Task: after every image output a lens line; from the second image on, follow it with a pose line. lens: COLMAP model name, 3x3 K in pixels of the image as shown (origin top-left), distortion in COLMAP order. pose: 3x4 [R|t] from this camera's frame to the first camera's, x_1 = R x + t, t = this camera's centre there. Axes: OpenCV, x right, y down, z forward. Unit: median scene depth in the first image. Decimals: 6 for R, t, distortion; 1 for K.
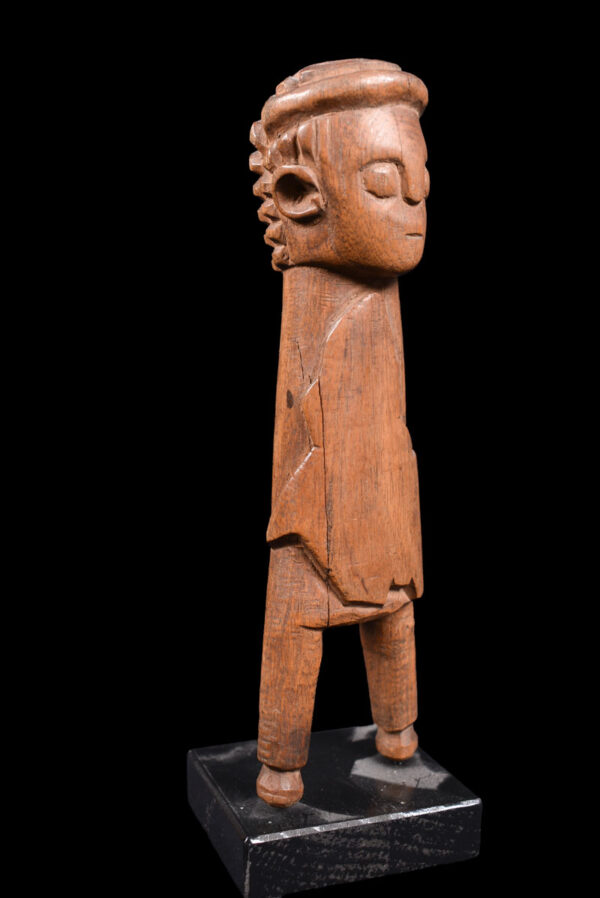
lens RADIAL K [[1073.1, 0, 298.3], [0, 1073.1, 448.8], [0, 0, 1]] dist [-0.087774, 0.000000]
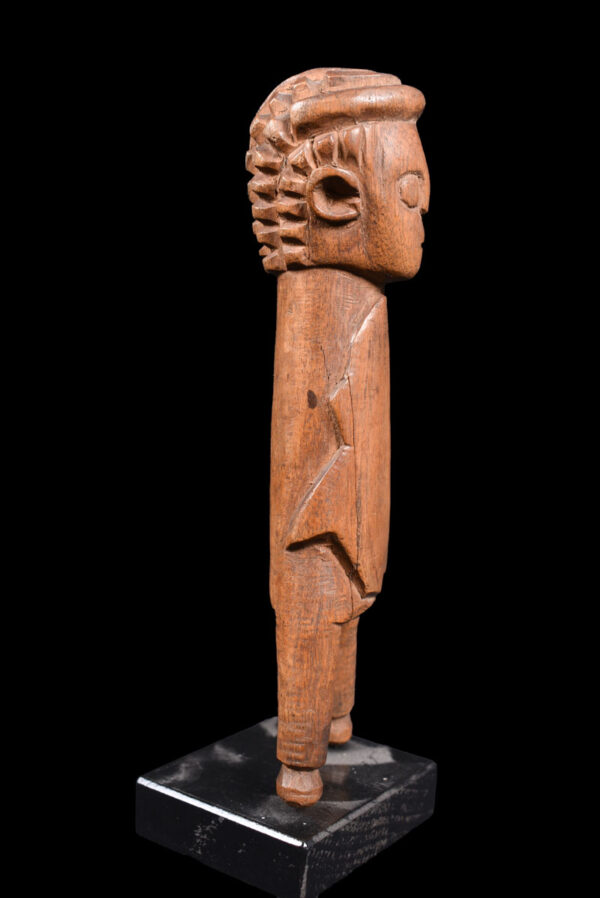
lens RADIAL K [[1073.1, 0, 300.0], [0, 1073.1, 449.1], [0, 0, 1]] dist [-0.087774, 0.000000]
pose [[0.834044, -0.043577, 0.549975, -0.574463], [0.040156, 0.999027, 0.018261, -0.018771], [-0.550235, 0.006854, 0.834982, 0.169309]]
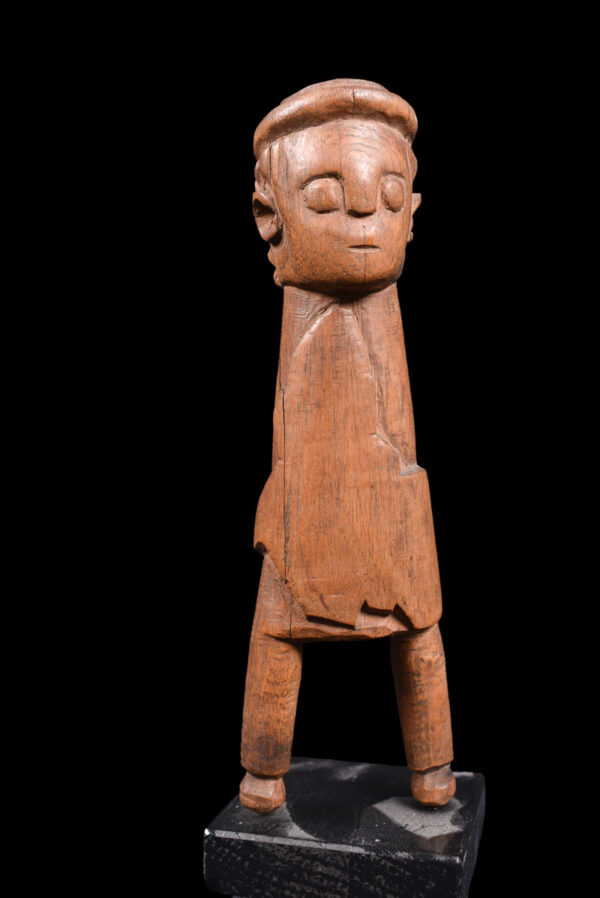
lens RADIAL K [[1073.1, 0, 301.1], [0, 1073.1, 448.1], [0, 0, 1]] dist [-0.087774, 0.000000]
pose [[0.807905, 0.025506, -0.588761, 0.629637], [-0.063562, 0.997006, -0.044028, 0.031103], [0.585875, 0.072993, 0.807107, 0.178662]]
